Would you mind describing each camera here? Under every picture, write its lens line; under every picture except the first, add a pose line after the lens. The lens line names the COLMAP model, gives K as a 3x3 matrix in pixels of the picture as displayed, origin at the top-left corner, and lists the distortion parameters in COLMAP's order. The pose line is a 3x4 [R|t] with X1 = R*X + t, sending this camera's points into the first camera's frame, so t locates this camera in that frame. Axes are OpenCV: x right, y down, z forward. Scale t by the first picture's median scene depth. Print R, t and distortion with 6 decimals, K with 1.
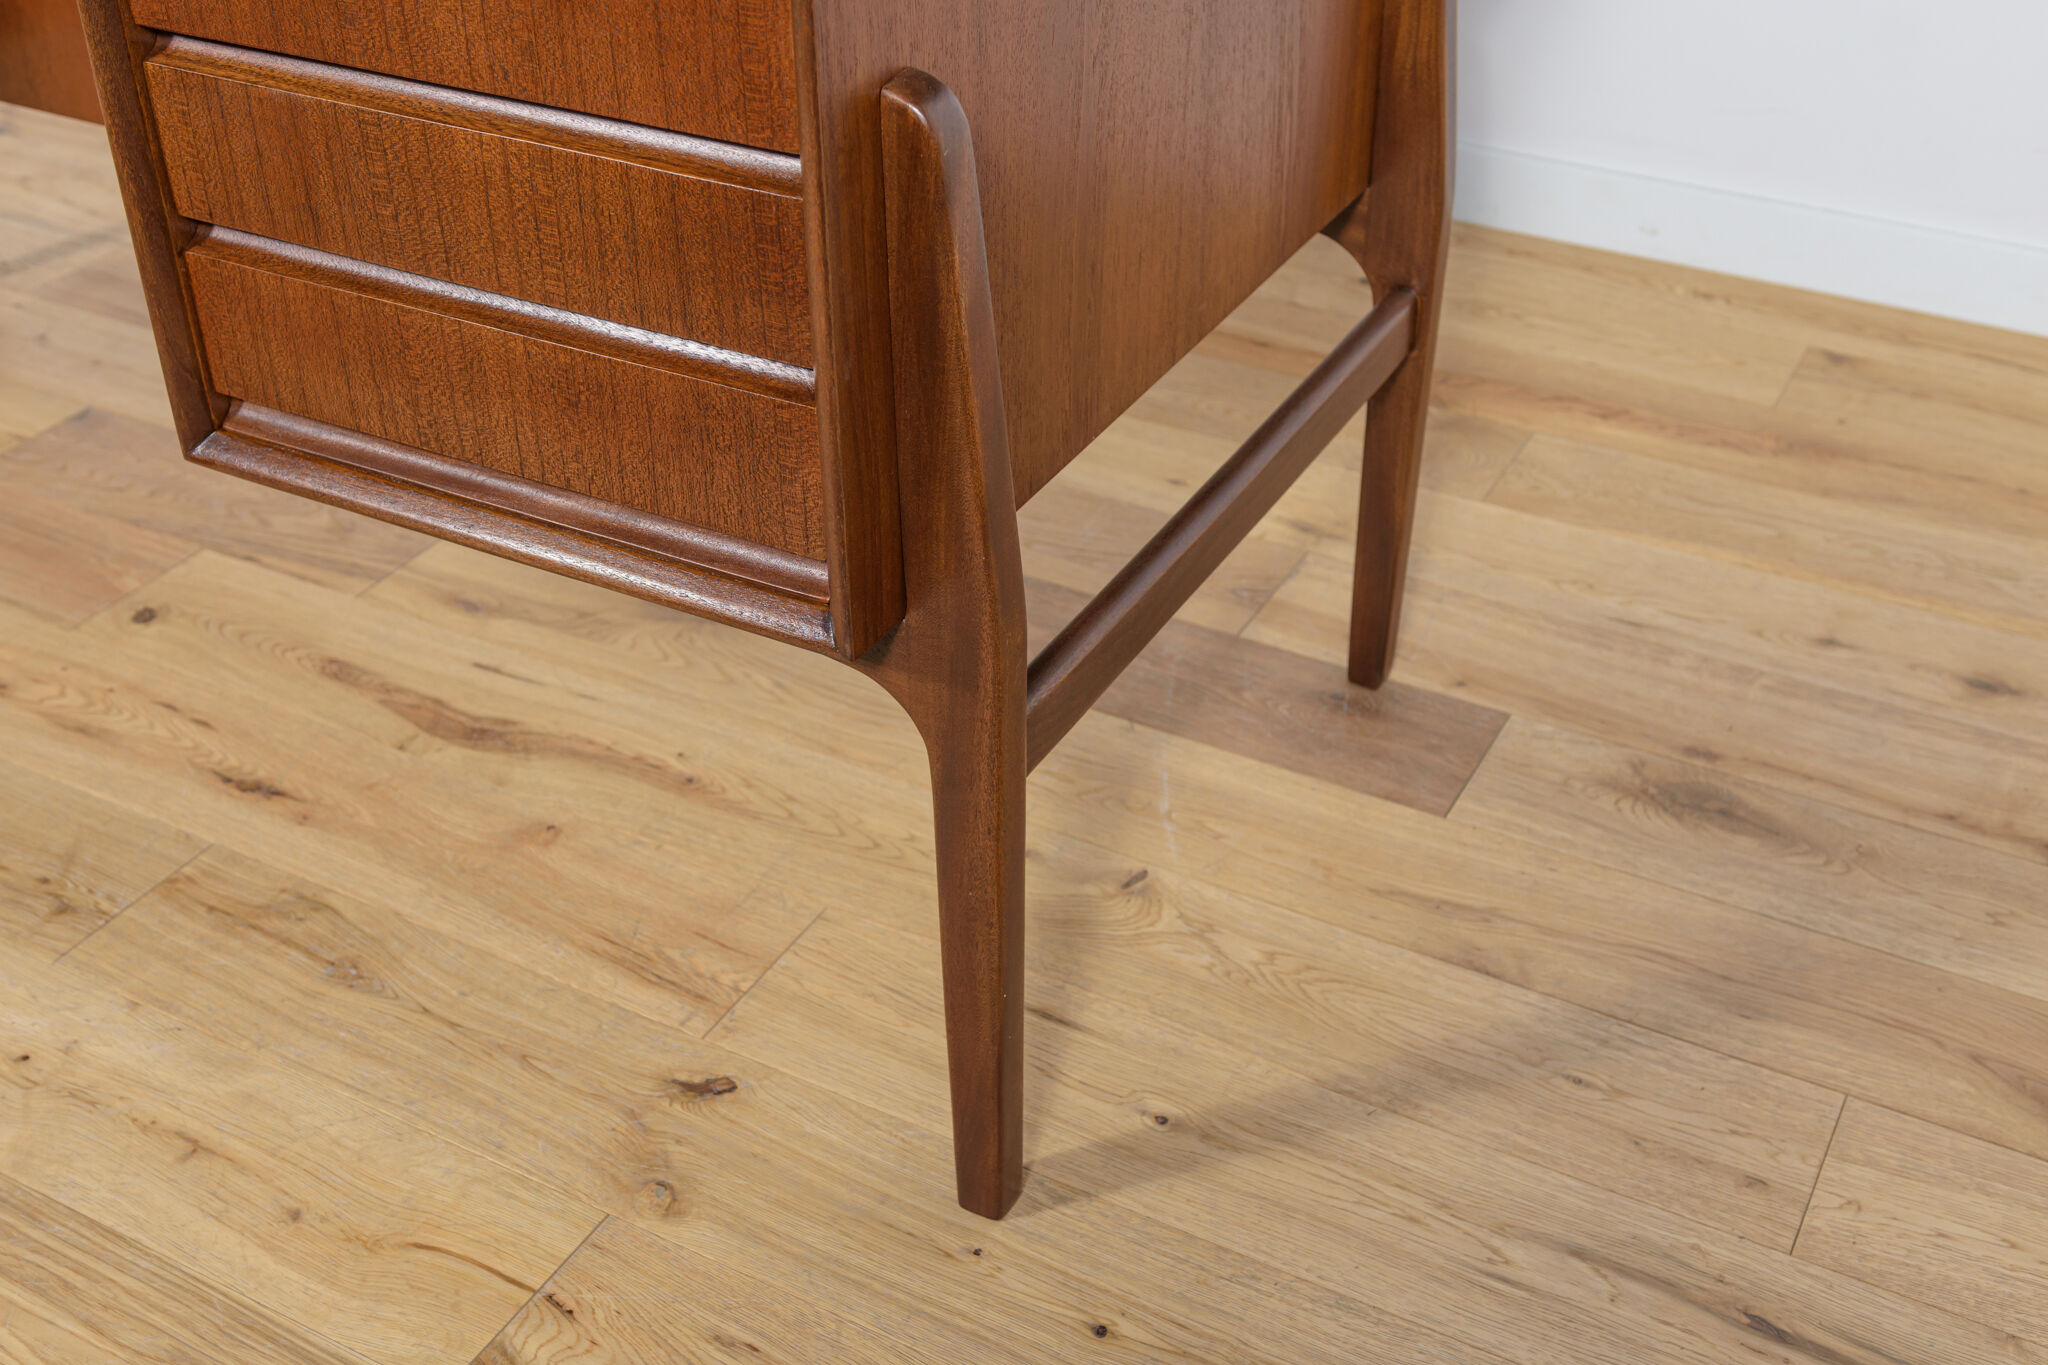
lens RADIAL K [[2325.6, 0, 1028.0], [0, 2325.6, 685.3], [0, 0, 1]] dist [-0.009017, 0.012504]
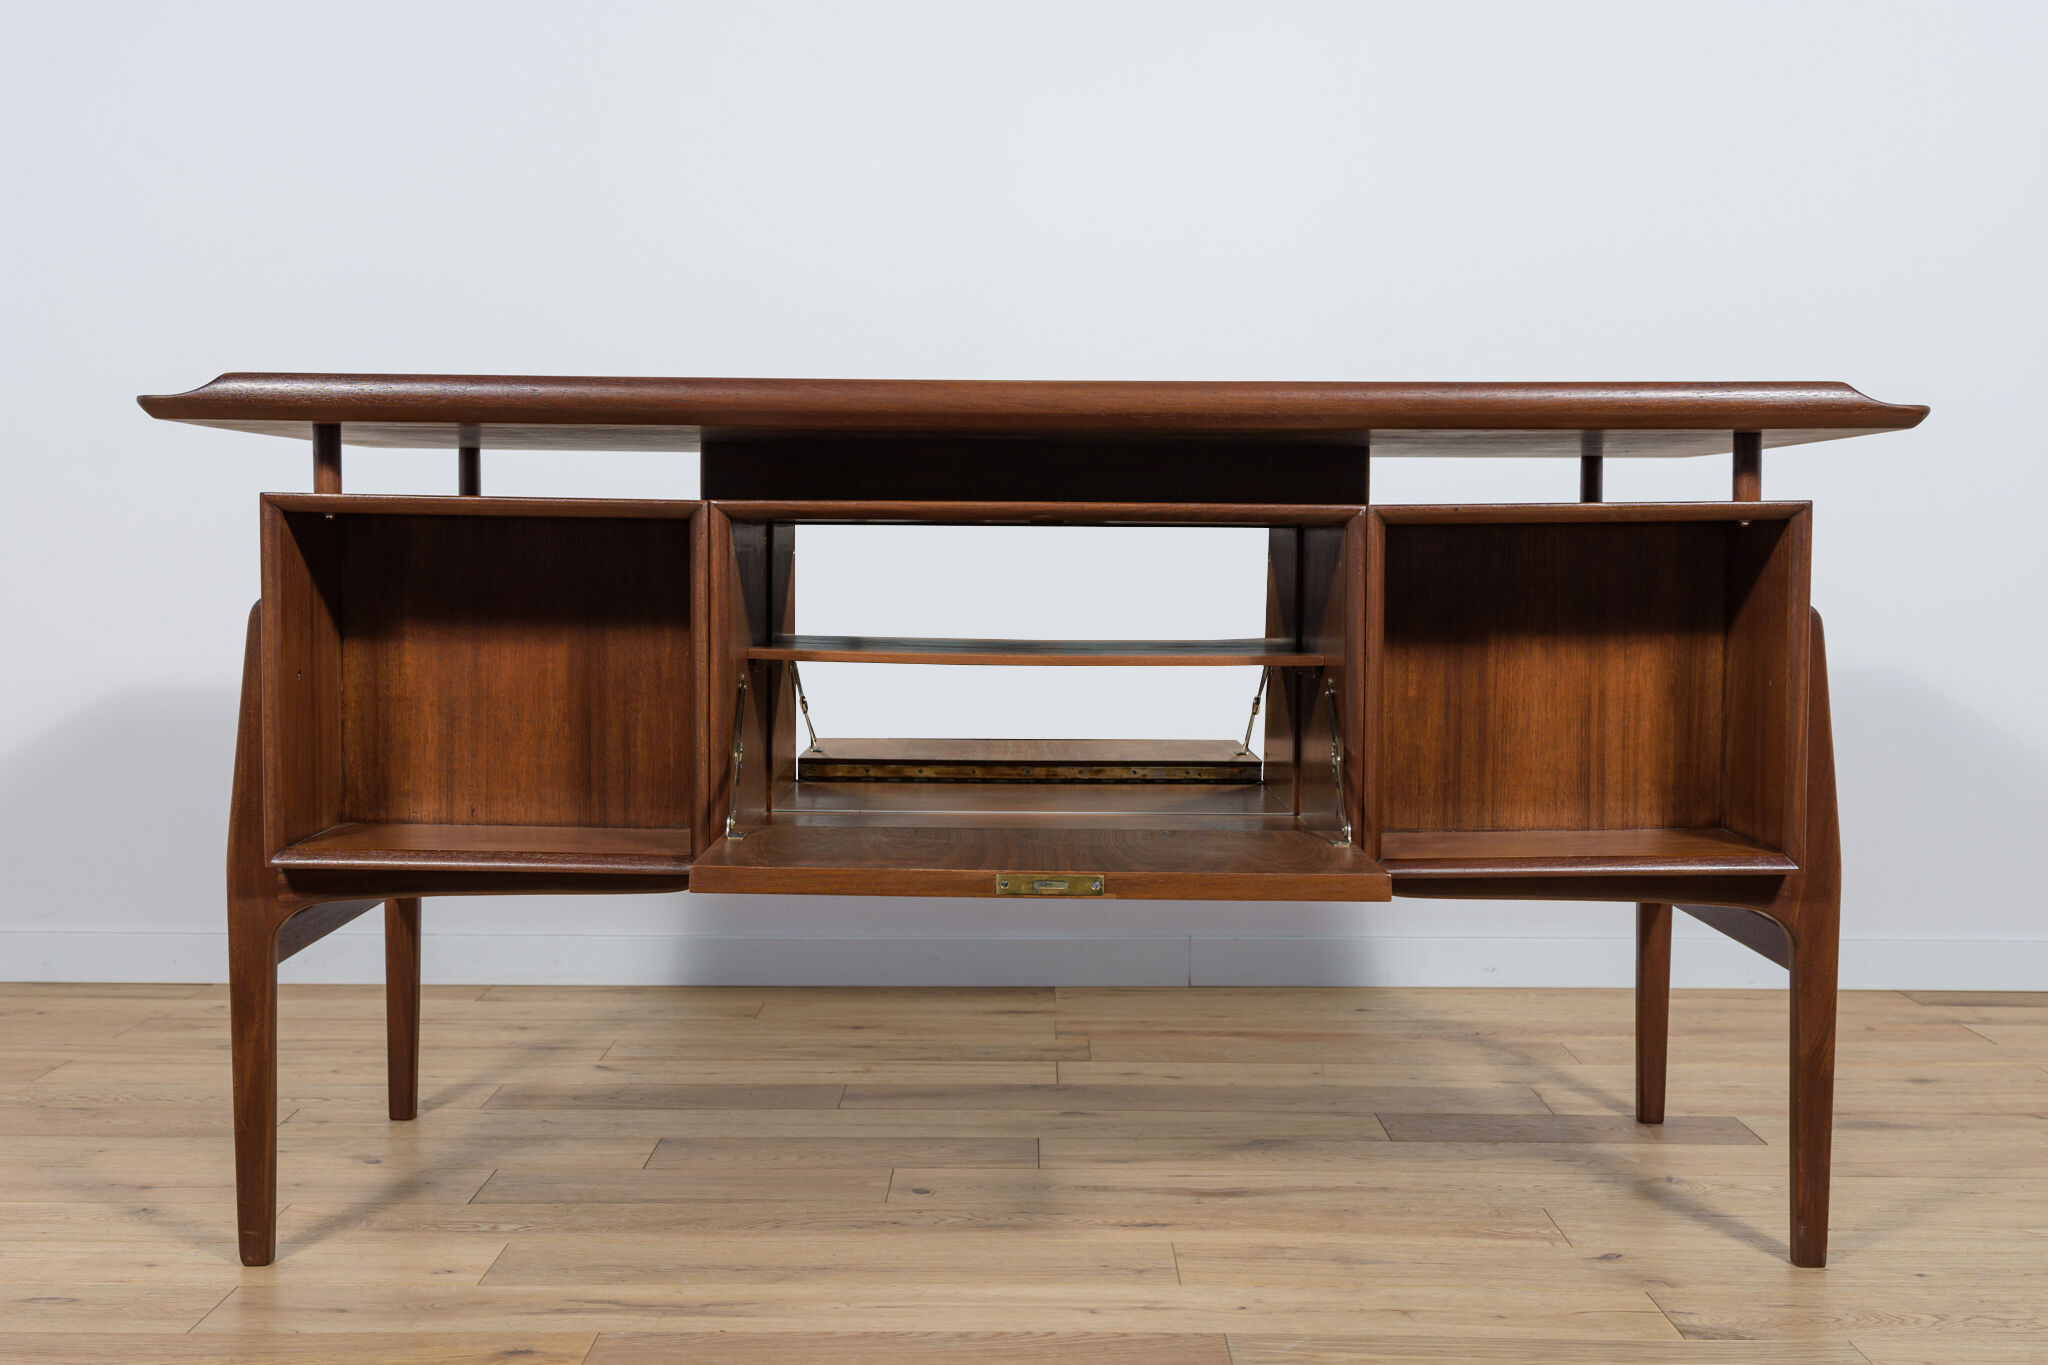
lens RADIAL K [[2472.3, 0, 1029.5], [0, 2472.3, 692.1], [0, 0, 1]] dist [-0.001863, 0.007864]
pose [[0.880216, -0.025677, 0.473878, -1.157066], [0.262739, 0.857909, -0.441544, 0.434577], [-0.395207, 0.513160, 0.761891, -0.332496]]
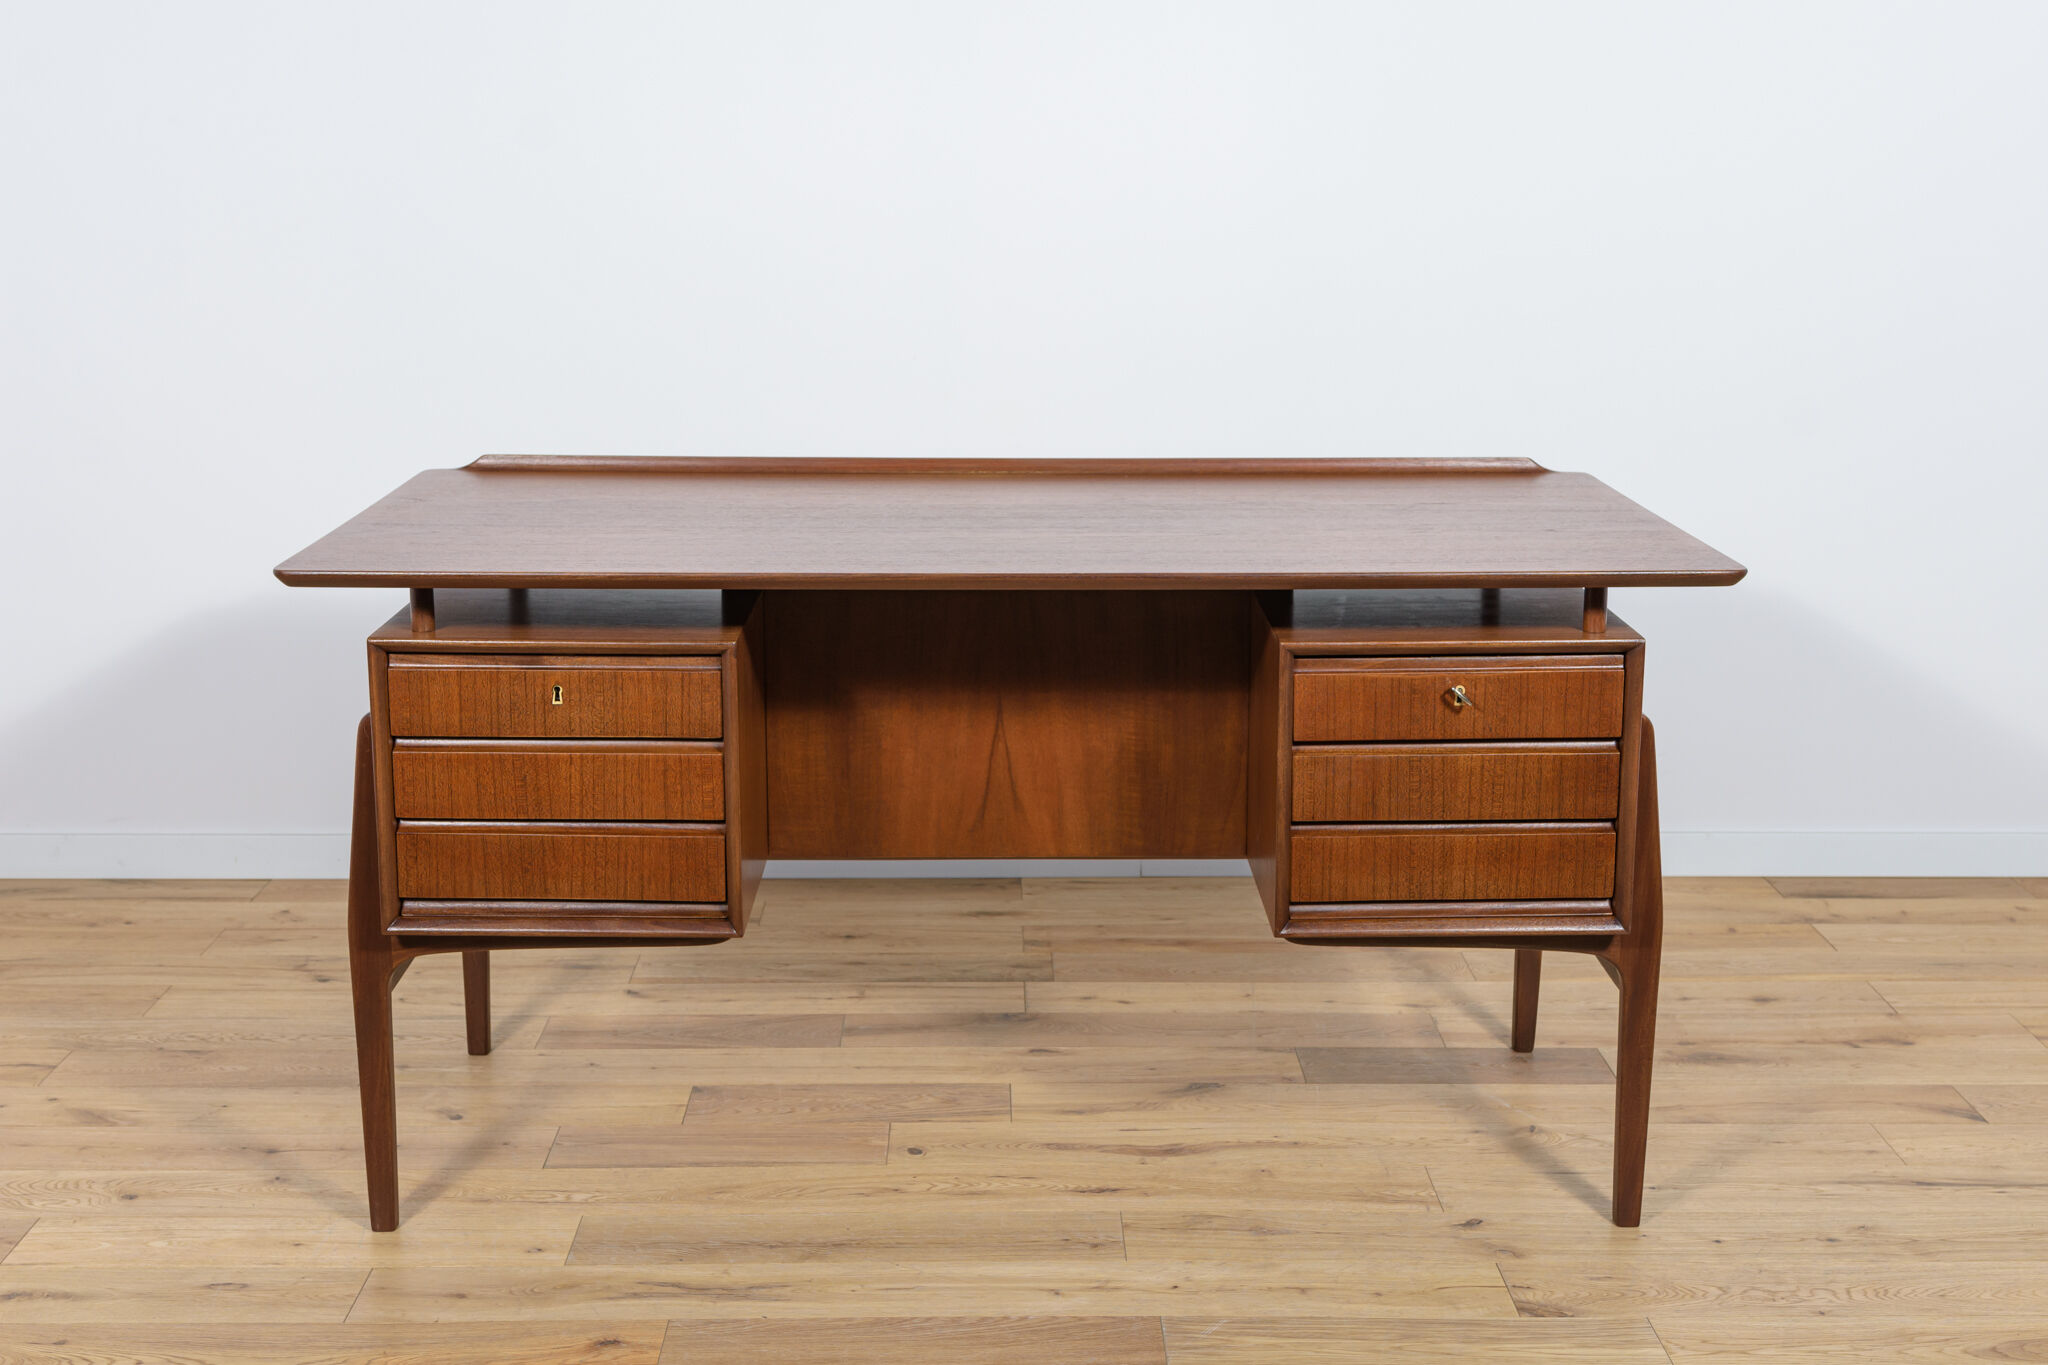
lens RADIAL K [[2572.6, 0, 1027.0], [0, 2572.6, 687.0], [0, 0, 1]] dist [-0.008939, 0.015506]
pose [[0.872521, -0.104251, 0.477325, -1.325657], [0.271536, 0.915662, -0.296364, 0.267965], [-0.406172, 0.388194, 0.827242, -0.788769]]
